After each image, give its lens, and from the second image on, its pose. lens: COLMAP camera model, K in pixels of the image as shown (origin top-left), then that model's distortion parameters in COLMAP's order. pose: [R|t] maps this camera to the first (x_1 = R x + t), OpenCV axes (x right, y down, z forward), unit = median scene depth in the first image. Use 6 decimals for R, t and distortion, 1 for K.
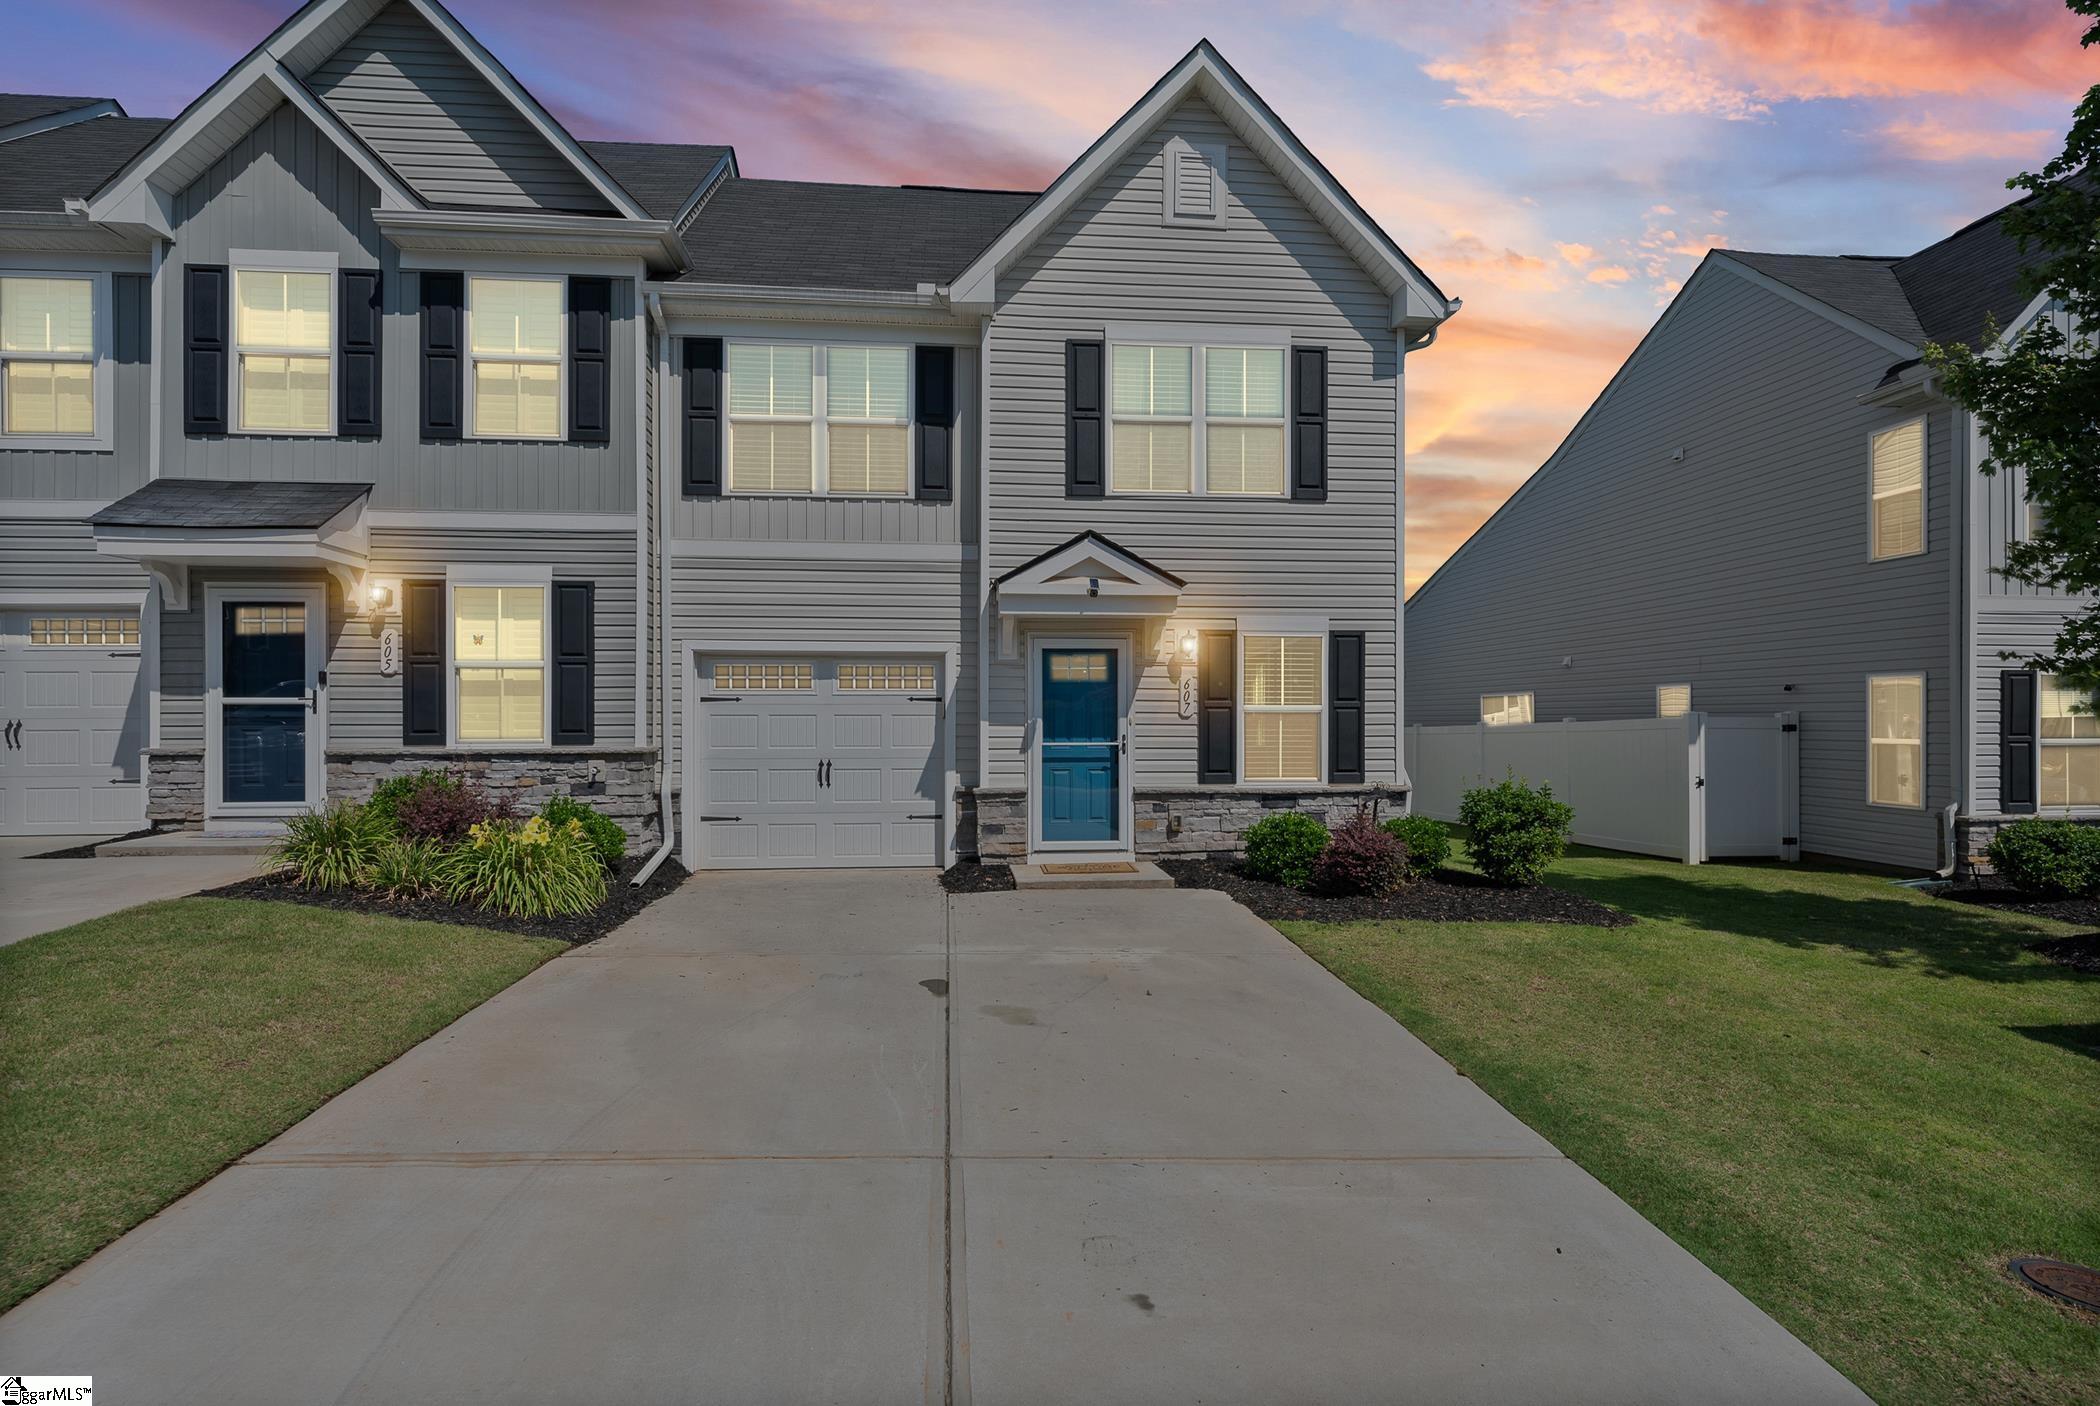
lens RADIAL K [[938.5, 0, 1063.1], [0, 938.5, 715.5], [0, 0, 1]] dist [-0.003770, 0.001188]
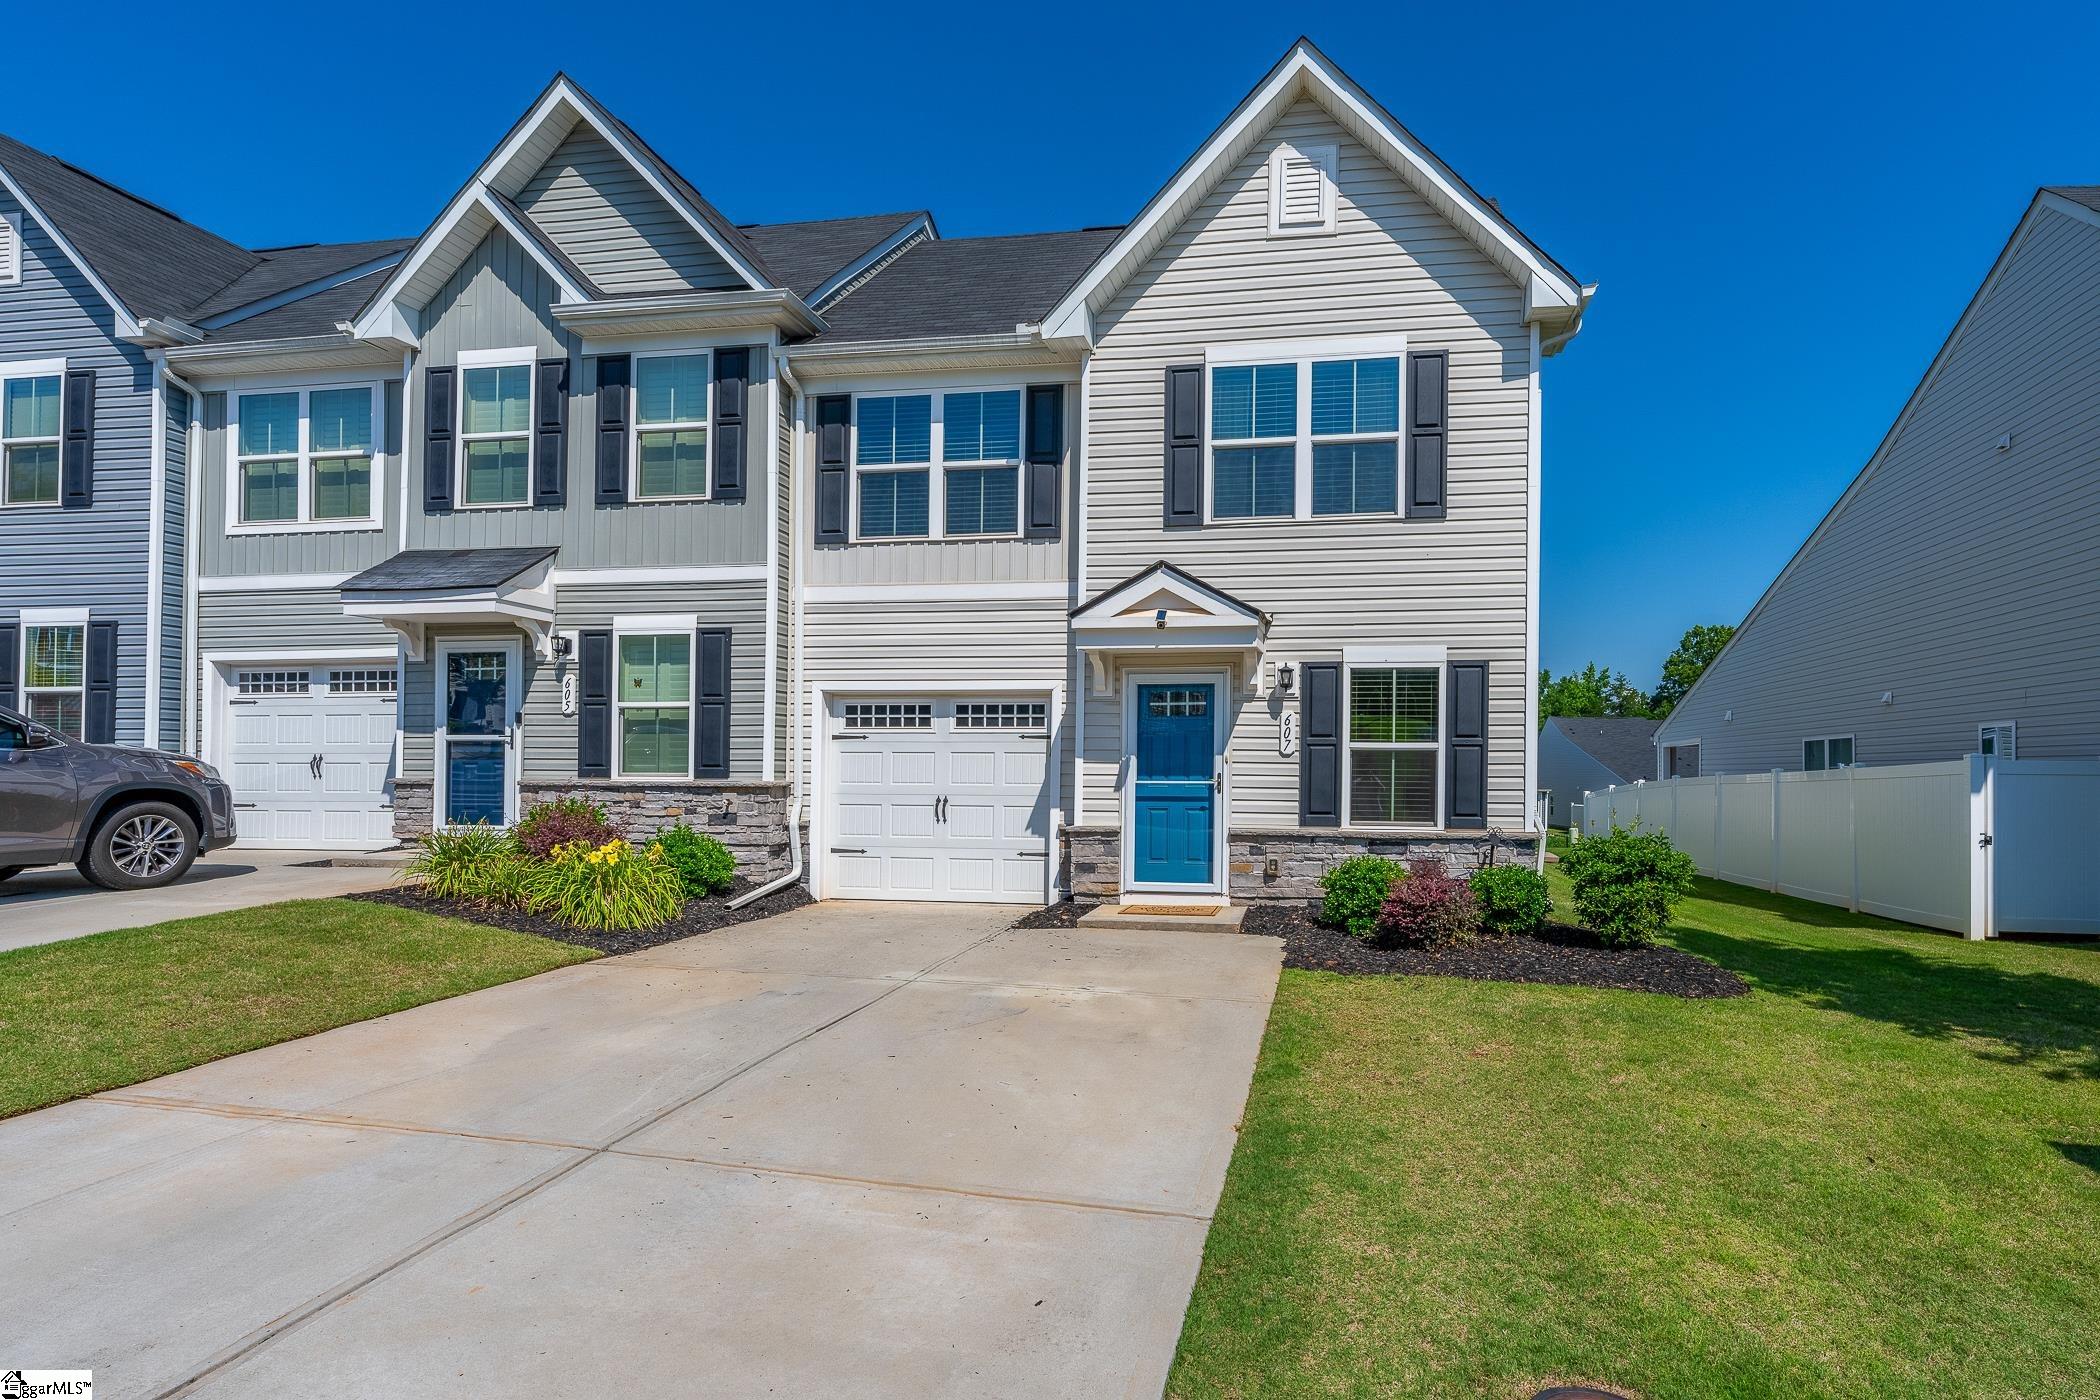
lens RADIAL K [[967.1, 0, 1169.4], [0, 967.1, 756.0], [0, 0, 1]] dist [-0.002958, 0.000702]
pose [[0.974439, 0.003007, -0.224633, 0.244379], [-0.005008, 0.999953, -0.008341, 0.012034], [0.224597, 0.009253, 0.974408, 0.028448]]
